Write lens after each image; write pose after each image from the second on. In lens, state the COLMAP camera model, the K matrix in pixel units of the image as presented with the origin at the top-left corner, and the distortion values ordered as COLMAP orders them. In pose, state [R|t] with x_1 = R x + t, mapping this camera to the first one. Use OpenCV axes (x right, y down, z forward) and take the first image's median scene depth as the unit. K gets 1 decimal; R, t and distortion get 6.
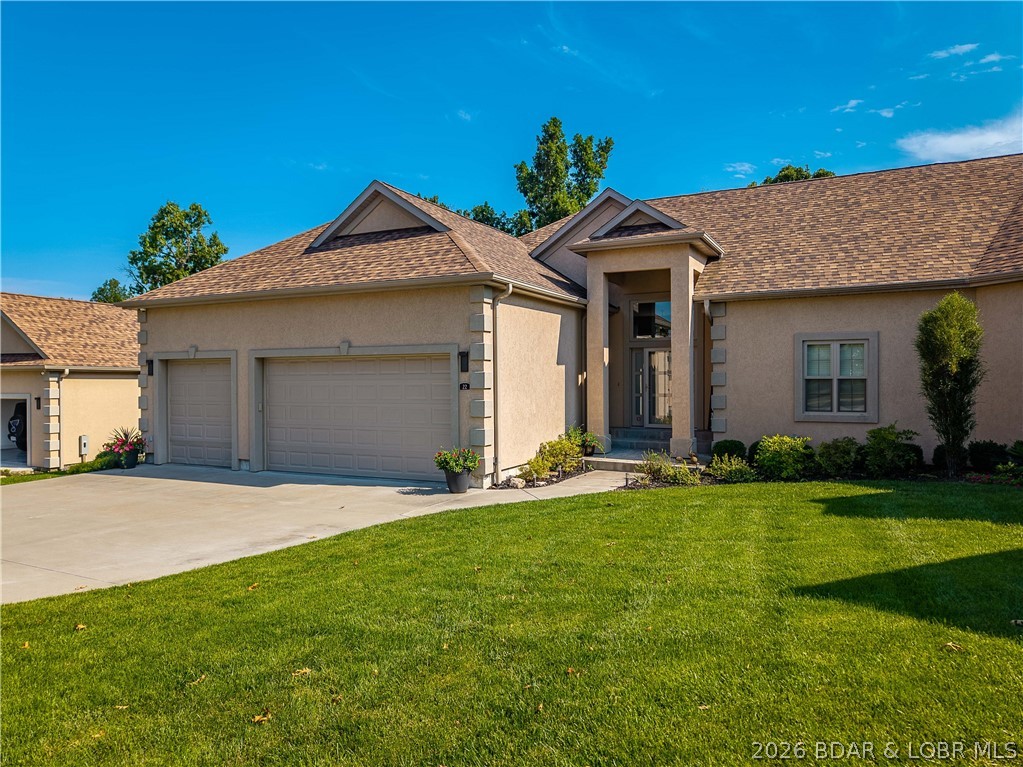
lens RADIAL K [[688.5, 0, 508.6], [0, 688.5, 380.1], [0, 0, 1]] dist [0.018532, -0.017042]
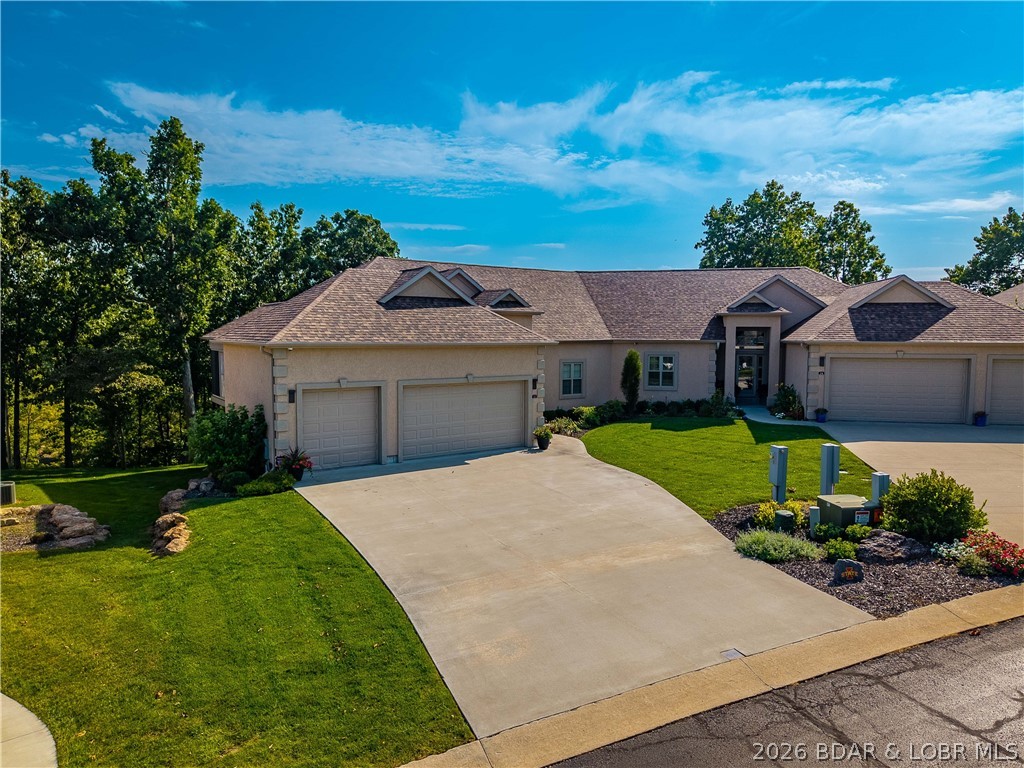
lens RADIAL K [[689.2, 0, 511.0], [0, 689.2, 382.4], [0, 0, 1]] dist [0.018532, -0.017042]
pose [[0.483762, -0.056990, 0.873342, -1.553959], [-0.004543, 0.997701, 0.067621, -0.140567], [-0.875188, -0.036680, 0.482391, 0.089997]]
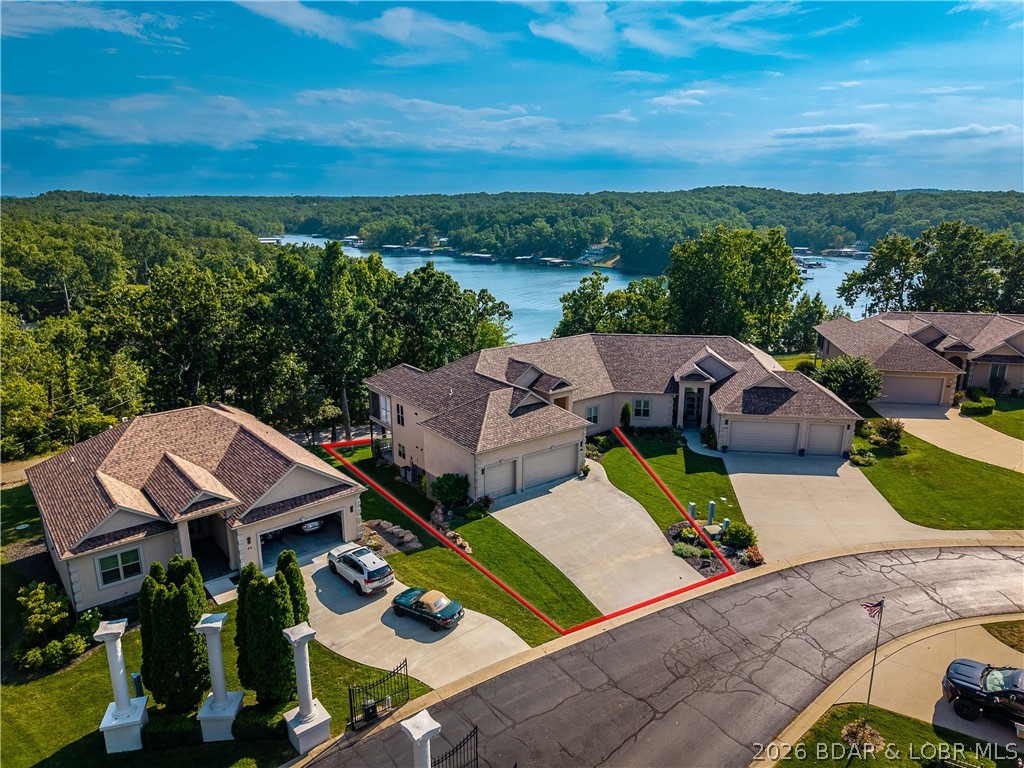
lens RADIAL K [[689.2, 0, 506.8], [0, 689.2, 379.8], [0, 0, 1]] dist [0.018532, -0.017042]
pose [[0.445972, -0.221818, 0.867125, -3.078263], [0.000208, 0.968830, 0.247728, -1.166670], [-0.895047, -0.110299, 0.432117, -0.245170]]
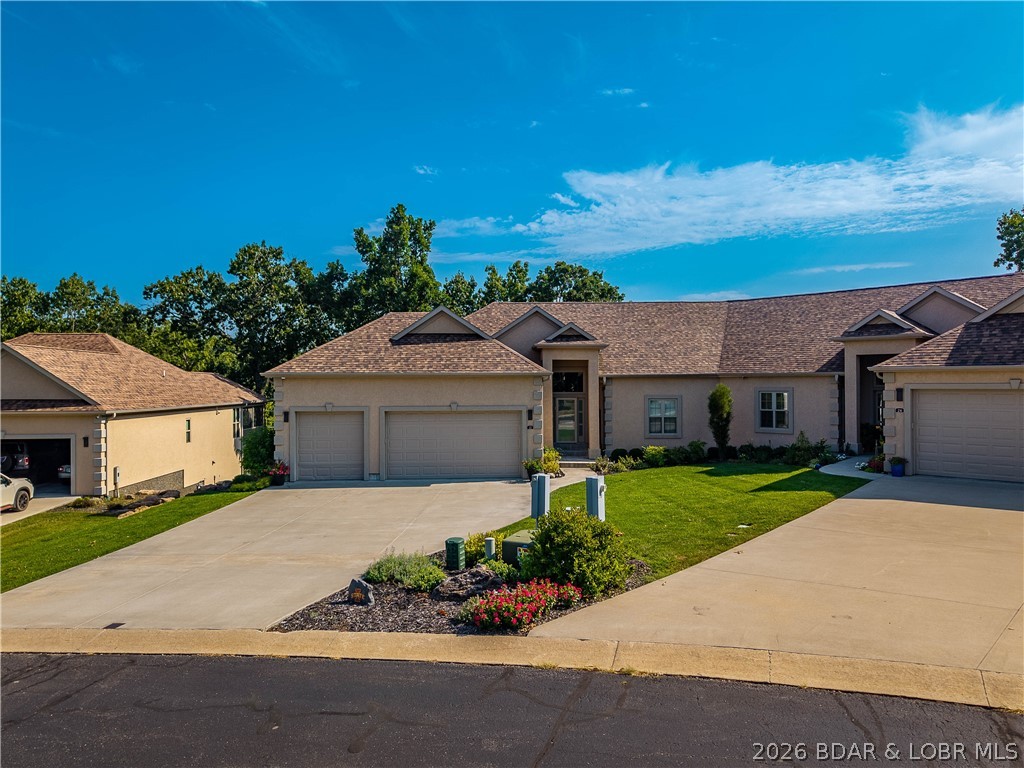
lens RADIAL K [[689.2, 0, 511.0], [0, 689.2, 382.3], [0, 0, 1]] dist [0.018532, -0.017042]
pose [[0.885811, 0.002198, 0.464040, -0.873346], [0.000603, 0.999982, -0.005889, -0.092838], [-0.464045, 0.005496, 0.885794, -0.609757]]
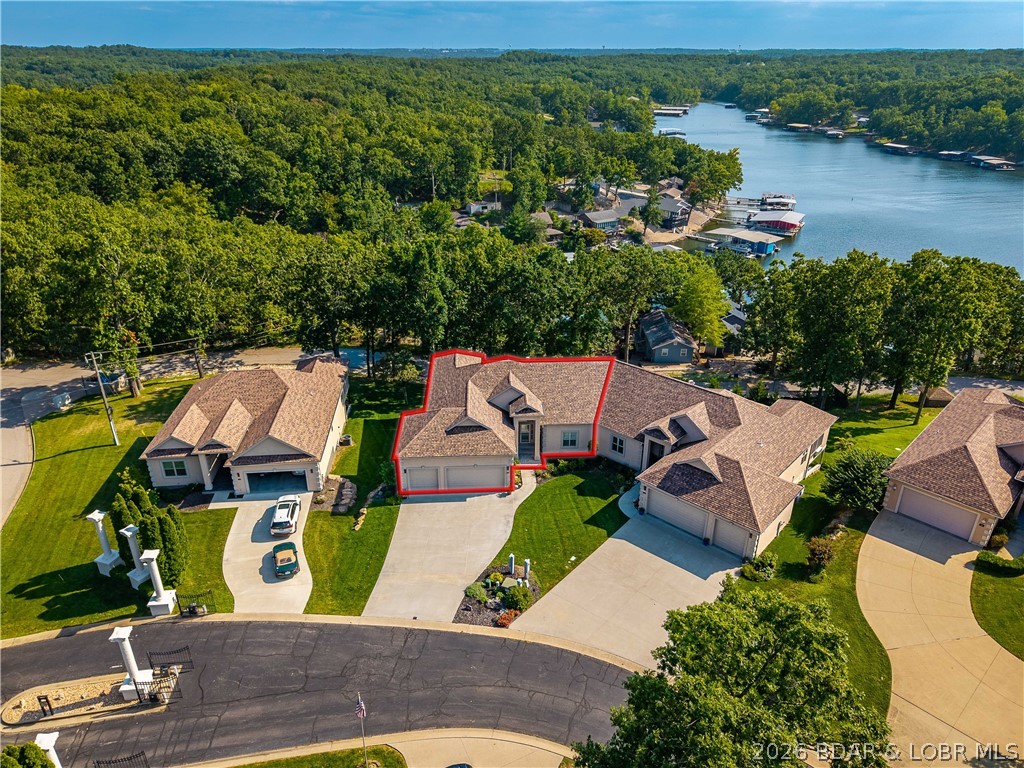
lens RADIAL K [[689.2, 0, 505.0], [0, 689.2, 378.9], [0, 0, 1]] dist [0.018532, -0.017042]
pose [[0.872105, -0.206965, 0.443393, -1.720096], [-0.002602, 0.904171, 0.427162, -2.185481], [-0.489311, -0.373684, 0.787994, -2.072330]]
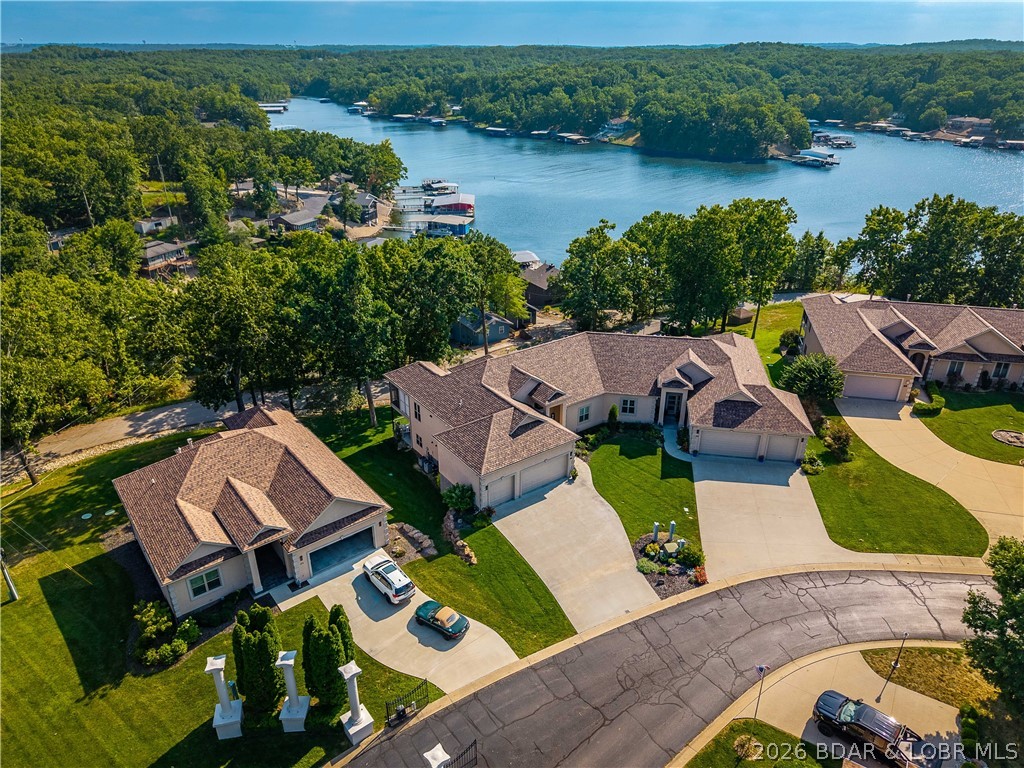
lens RADIAL K [[689.2, 0, 506.2], [0, 689.2, 382.8], [0, 0, 1]] dist [0.018532, -0.017042]
pose [[0.467732, -0.384296, 0.795954, -3.240832], [-0.000450, 0.900429, 0.435002, -2.126236], [-0.883870, -0.203823, 0.420987, -0.407555]]
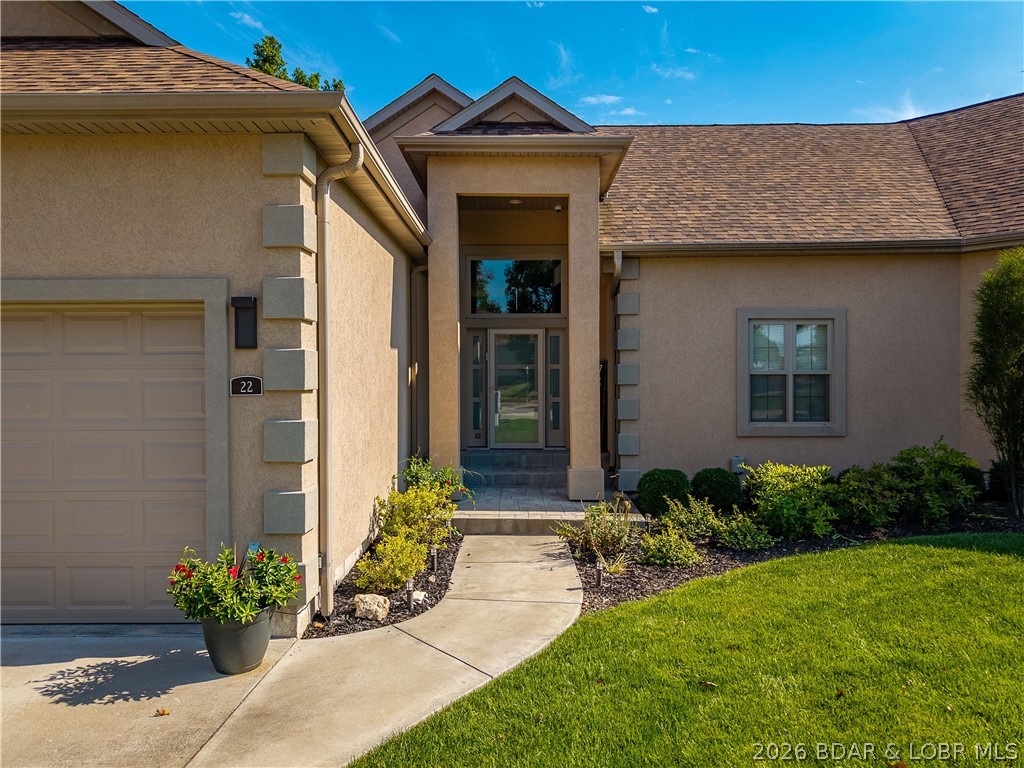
lens RADIAL K [[689.2, 0, 511.1], [0, 689.2, 384.0], [0, 0, 1]] dist [0.018532, -0.017042]
pose [[0.896492, -0.000817, 0.443059, -0.088296], [0.000638, 1.000000, 0.000554, 0.007021], [-0.443060, -0.000214, 0.896492, 0.488799]]
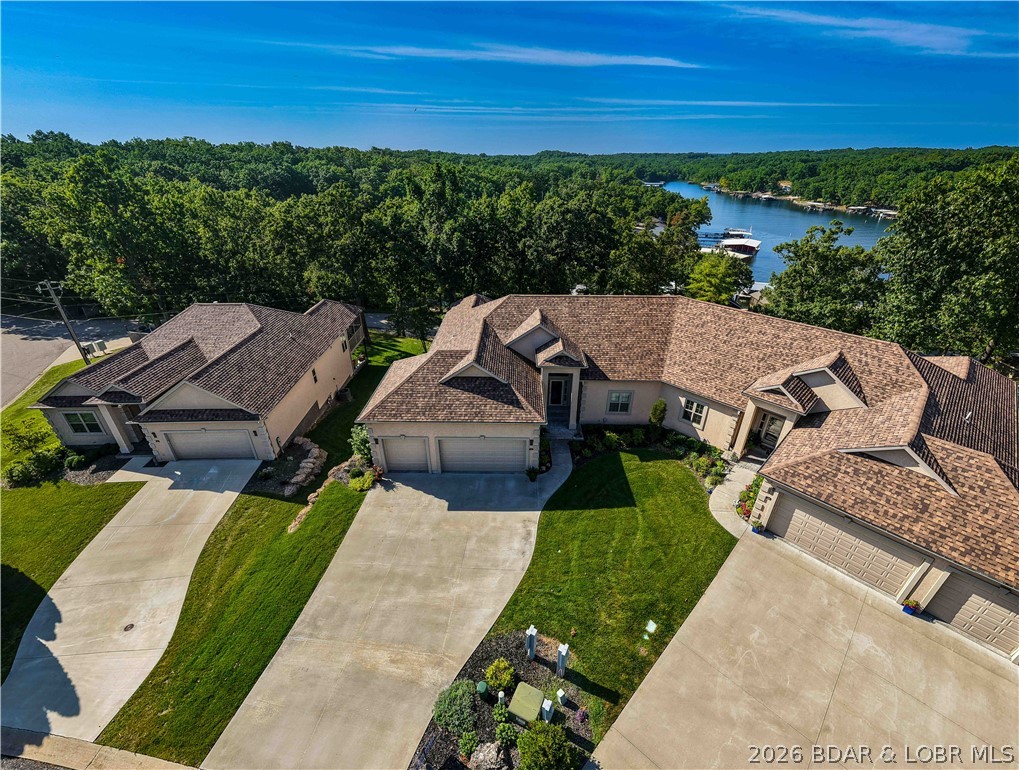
lens RADIAL K [[430.5, 0, 507.5], [0, 430.5, 384.0], [0, 0, 1]] dist [-0.007503, 0.000212]
pose [[0.902510, -0.198163, 0.382370, -0.712303], [-0.003370, 0.884576, 0.466384, -0.975538], [-0.430656, -0.422205, 0.797671, -0.305566]]
